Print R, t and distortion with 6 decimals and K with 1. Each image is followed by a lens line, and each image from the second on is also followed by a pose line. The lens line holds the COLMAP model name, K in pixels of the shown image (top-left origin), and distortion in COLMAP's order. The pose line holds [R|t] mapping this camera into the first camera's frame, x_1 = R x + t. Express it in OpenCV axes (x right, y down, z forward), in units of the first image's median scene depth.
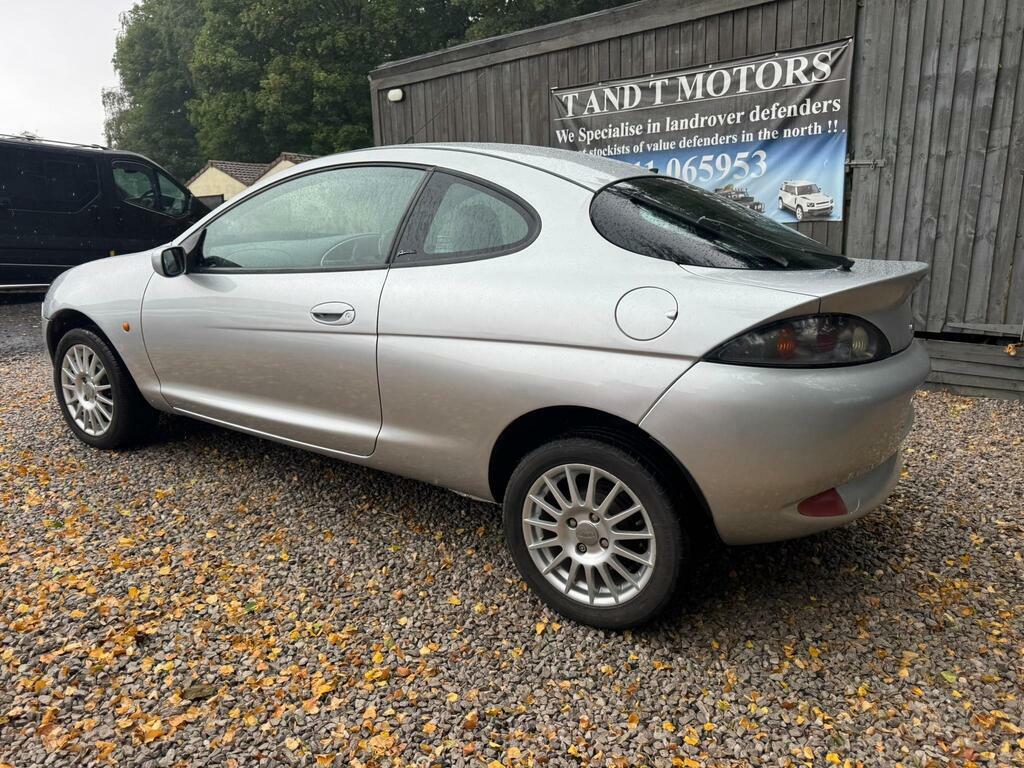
lens RADIAL K [[722.8, 0, 509.3], [0, 722.8, 394.8], [0, 0, 1]] dist [0.012455, -0.015239]
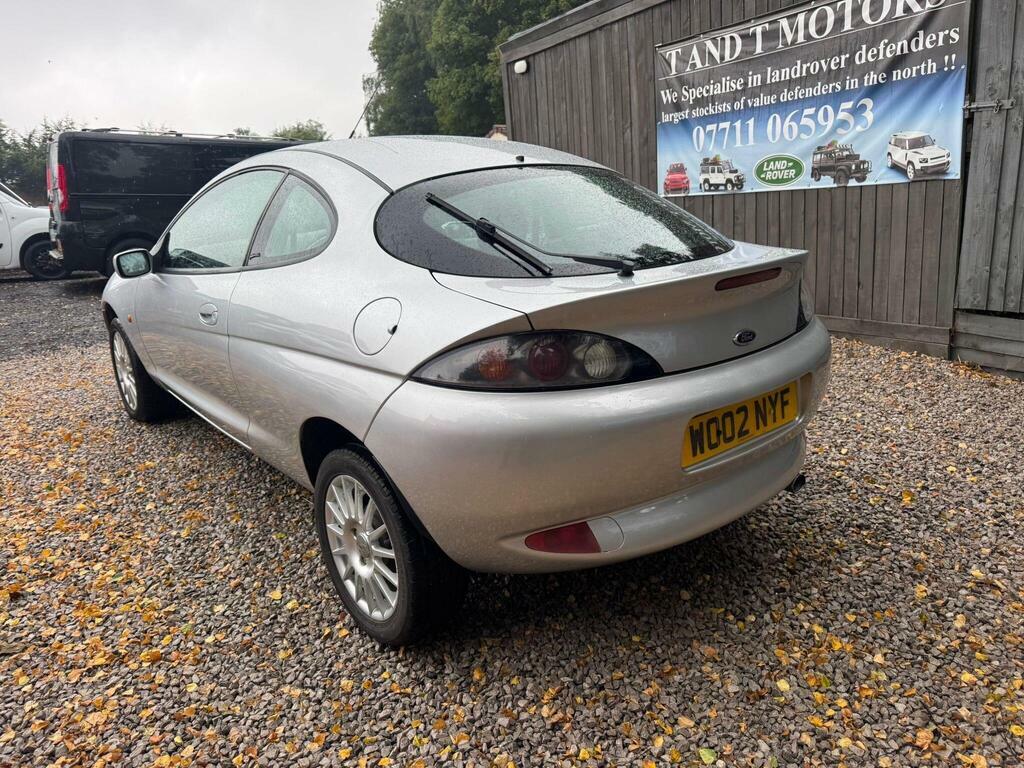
lens RADIAL K [[722.8, 0, 526.1], [0, 722.8, 395.5], [0, 0, 1]] dist [0.012455, -0.015239]
pose [[0.950913, 0.038386, -0.307069, 0.240658], [-0.022128, 0.998171, 0.056255, -0.028617], [0.308666, -0.046699, 0.950023, 0.053858]]
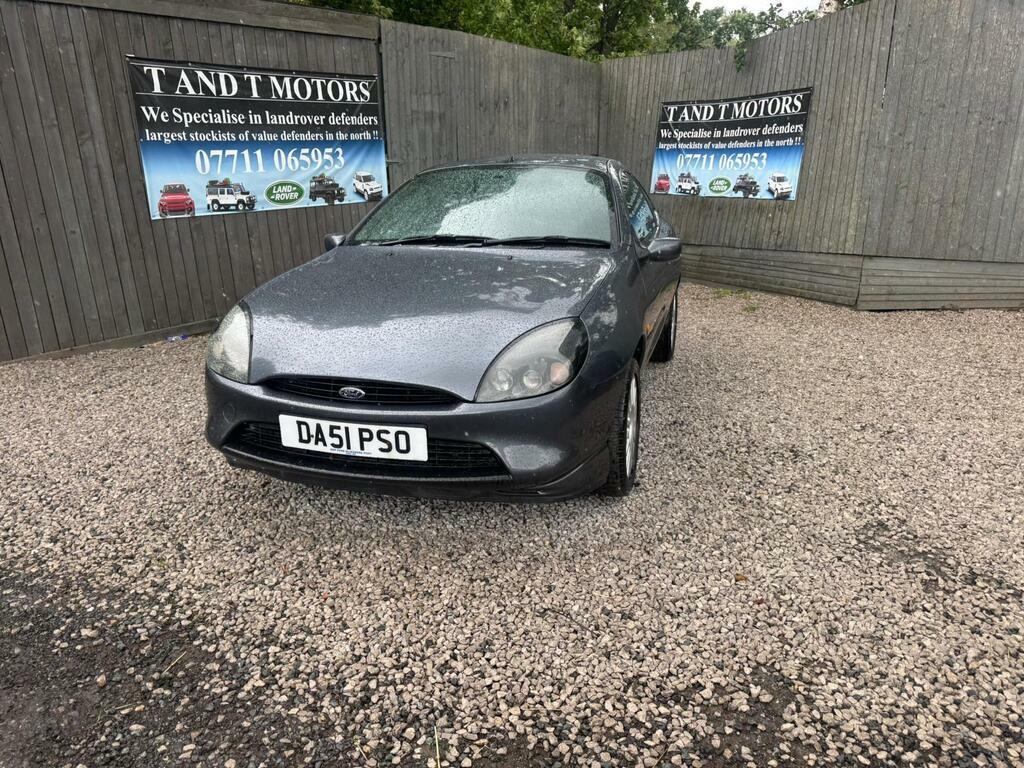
lens RADIAL K [[722.8, 0, 519.8], [0, 722.8, 381.9], [0, 0, 1]] dist [0.012455, -0.015239]
pose [[-0.039180, -0.281121, 0.958872, -1.035795], [0.247760, 0.926910, 0.281874, -0.232455], [-0.968029, 0.248614, 0.033335, 0.743252]]
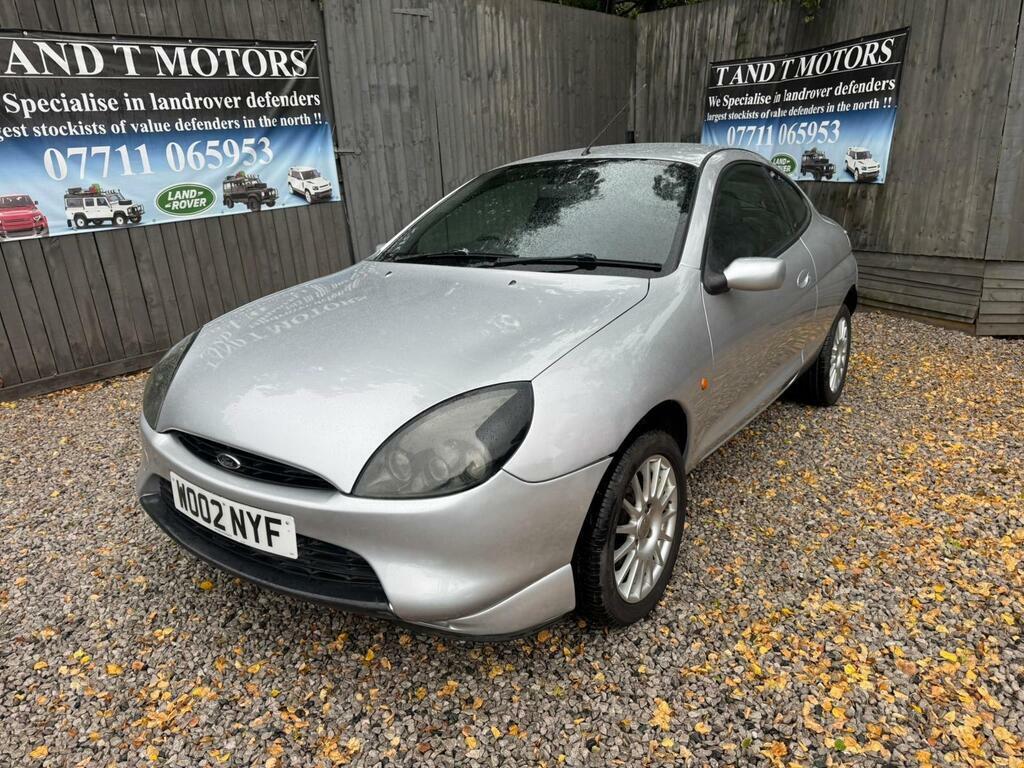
lens RADIAL K [[722.8, 0, 514.3], [0, 722.8, 379.3], [0, 0, 1]] dist [0.012455, -0.015239]
pose [[0.067692, -0.300600, 0.951345, -0.693956], [0.282333, 0.920328, 0.270710, -0.200623], [-0.956925, 0.250271, 0.147168, 0.598603]]
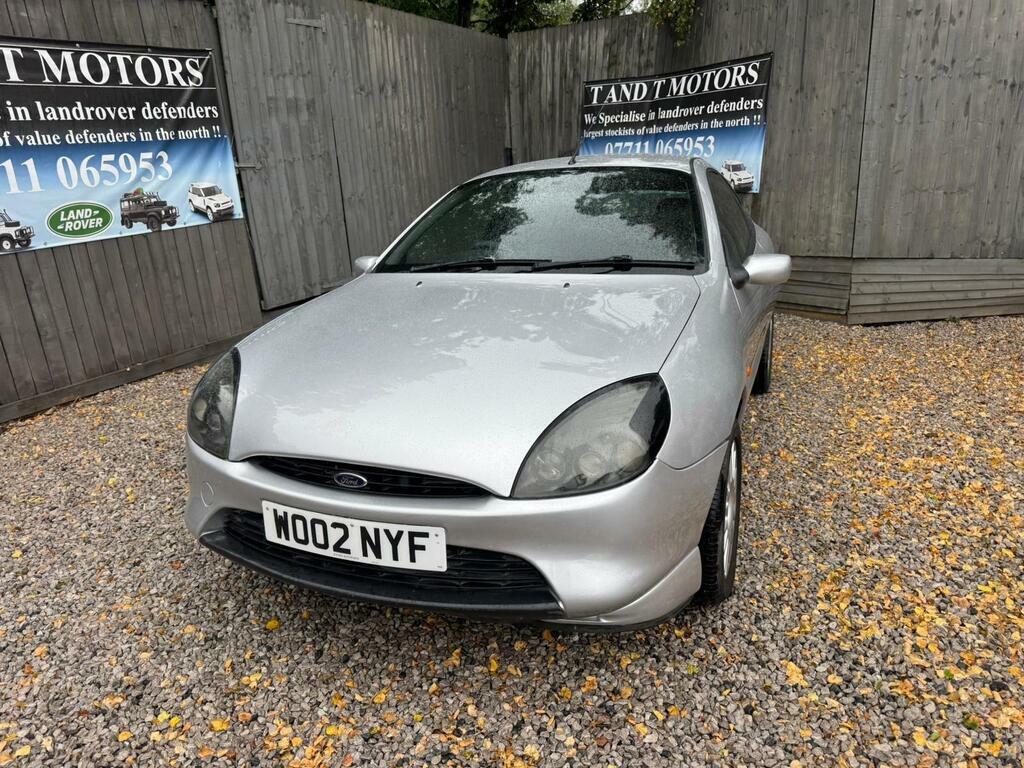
lens RADIAL K [[722.8, 0, 511.9], [0, 722.8, 384.6], [0, 0, 1]] dist [0.012455, -0.015239]
pose [[-0.161478, -0.281083, 0.946001, -0.695180], [0.285132, 0.904411, 0.317396, -0.232144], [-0.944788, 0.320987, -0.065897, 0.729107]]
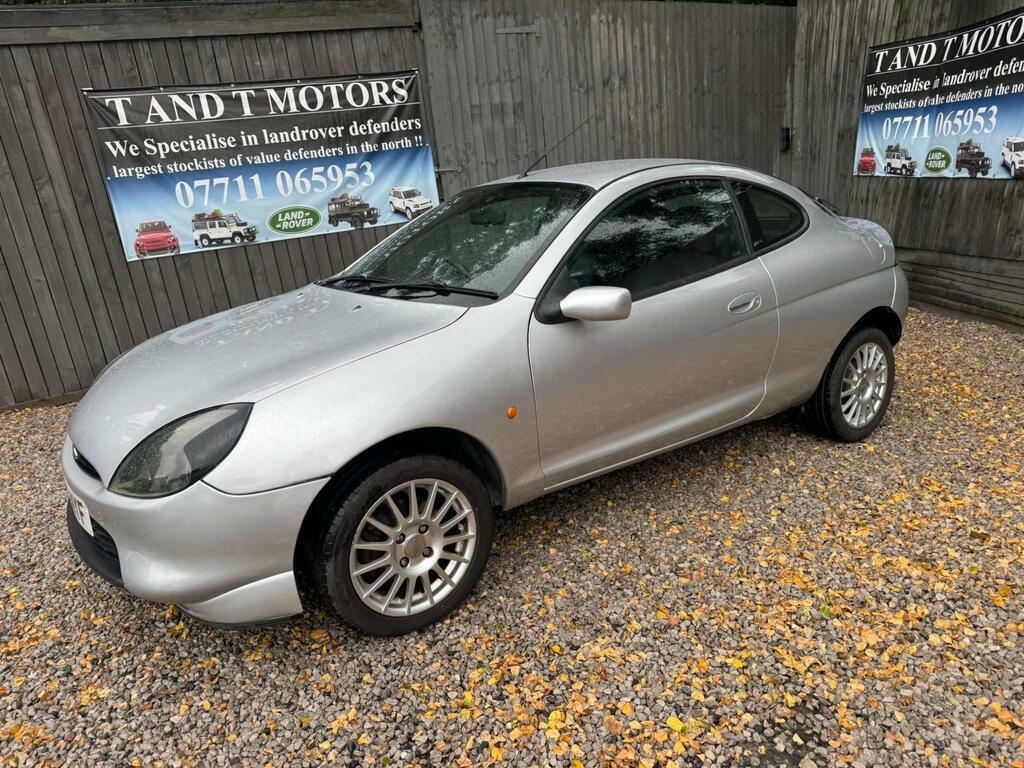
lens RADIAL K [[722.8, 0, 520.9], [0, 722.8, 391.8], [0, 0, 1]] dist [0.012455, -0.015239]
pose [[0.380729, -0.303067, 0.873611, -0.649627], [0.308016, 0.932375, 0.189217, -0.142141], [-0.871878, 0.197046, 0.448332, 0.356117]]
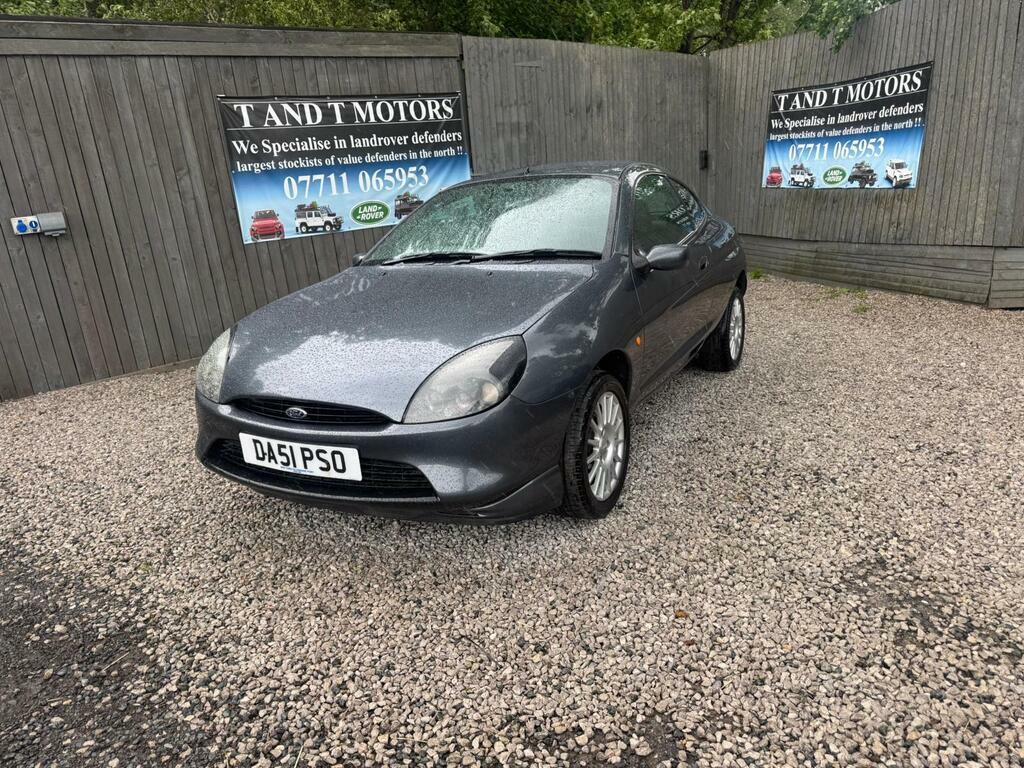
lens RADIAL K [[722.8, 0, 516.7], [0, 722.8, 387.4], [0, 0, 1]] dist [0.012455, -0.015239]
pose [[0.161322, -0.283207, 0.945394, -1.017169], [0.304480, 0.925493, 0.225289, -0.204059], [-0.938758, 0.251510, 0.235533, 0.619699]]
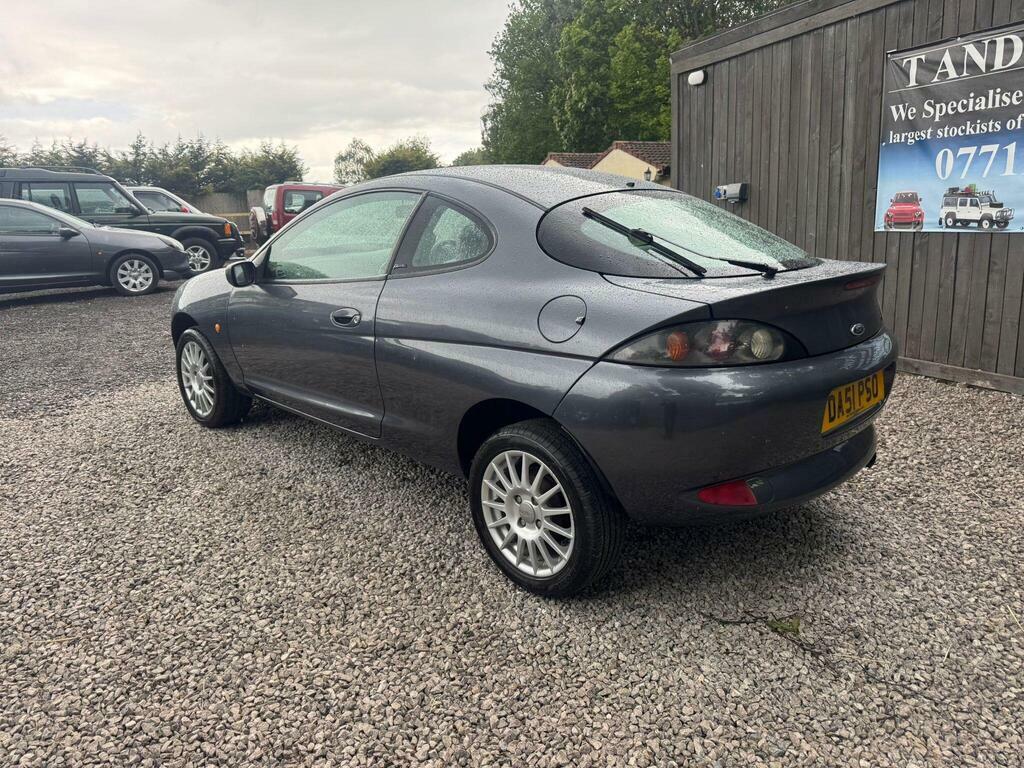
lens RADIAL K [[722.8, 0, 513.2], [0, 722.8, 373.3], [0, 0, 1]] dist [0.012455, -0.015239]
pose [[0.900111, 0.080771, -0.428108, 0.067175], [-0.081370, 0.996540, 0.016934, -0.076308], [0.427995, 0.019592, 0.903569, 0.169279]]
